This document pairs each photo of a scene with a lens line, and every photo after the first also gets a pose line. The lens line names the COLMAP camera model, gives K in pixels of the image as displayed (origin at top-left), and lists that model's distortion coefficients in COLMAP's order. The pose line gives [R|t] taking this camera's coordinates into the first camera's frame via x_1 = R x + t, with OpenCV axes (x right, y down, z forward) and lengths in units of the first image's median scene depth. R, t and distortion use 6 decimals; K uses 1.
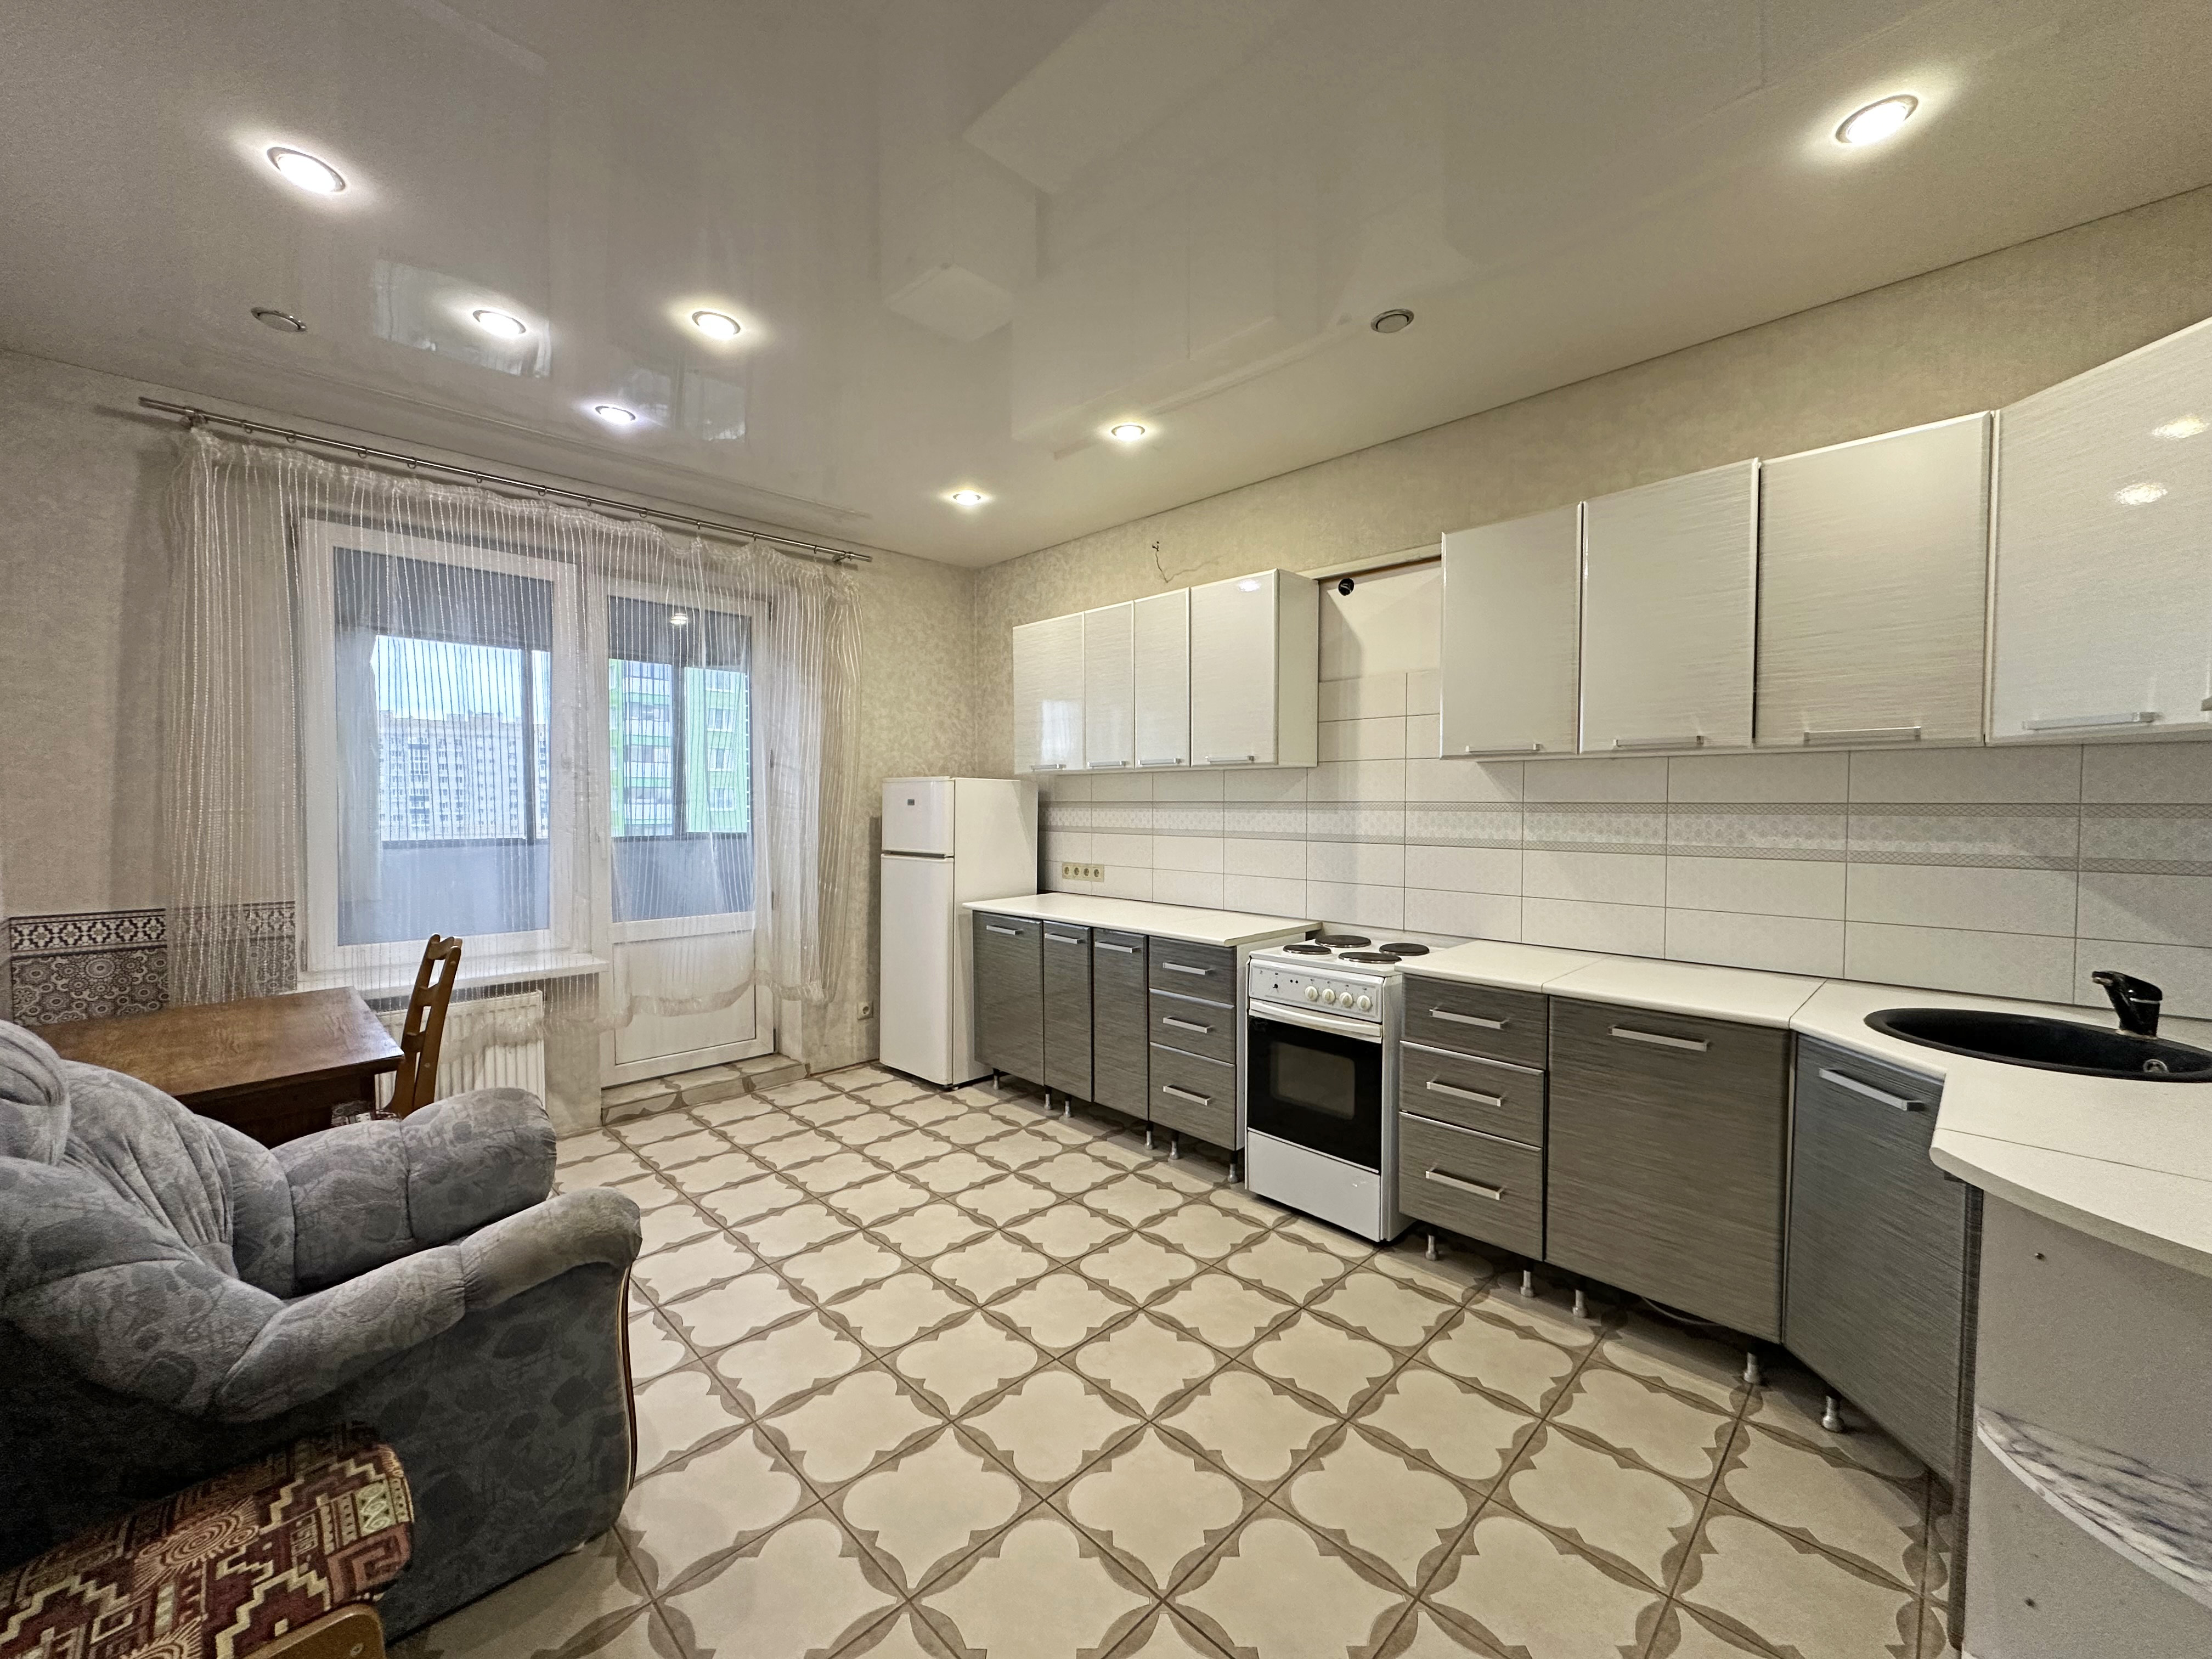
lens RADIAL K [[879.3, 0, 1107.2], [0, 879.3, 829.8], [0, 0, 1]] dist [-0.002652, 0.000412]
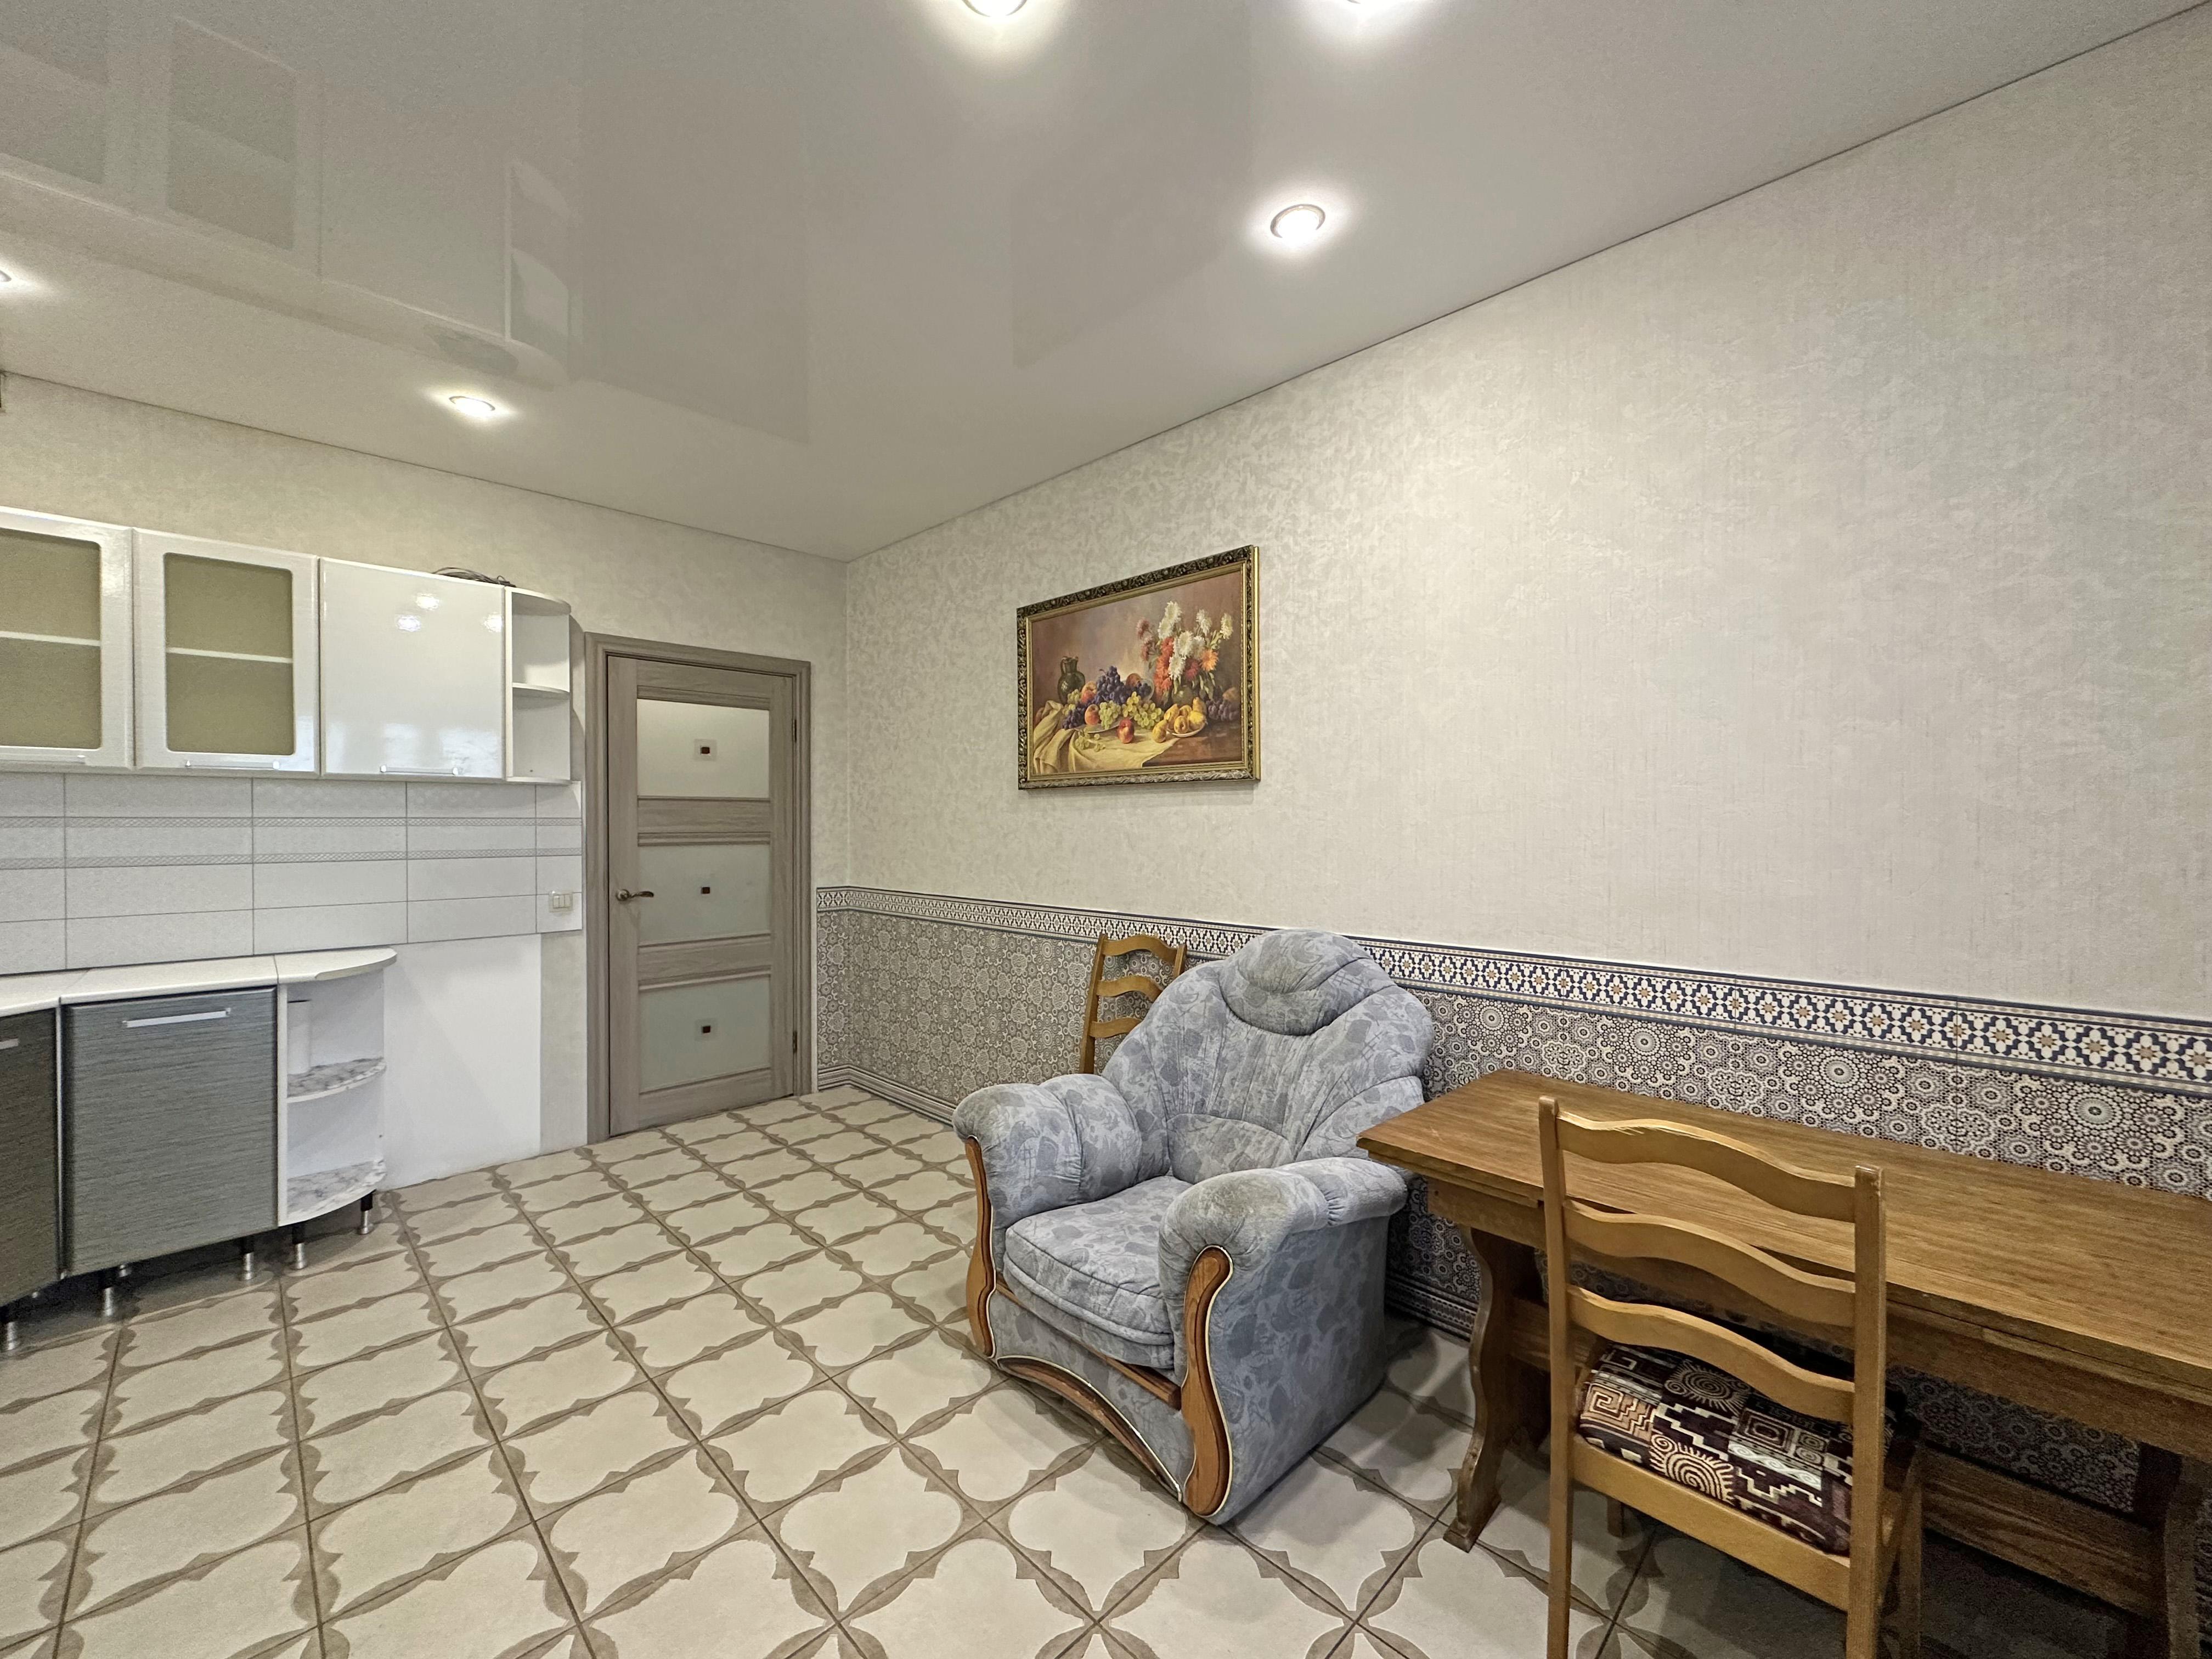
lens RADIAL K [[879.3, 0, 1106.0], [0, 879.3, 828.3], [0, 0, 1]] dist [-0.002652, 0.000412]
pose [[-0.999995, 0.000398, 0.003170, -0.451296], [0.000524, 0.999204, 0.039901, -0.038040], [-0.003152, 0.039902, -0.999199, 1.386041]]
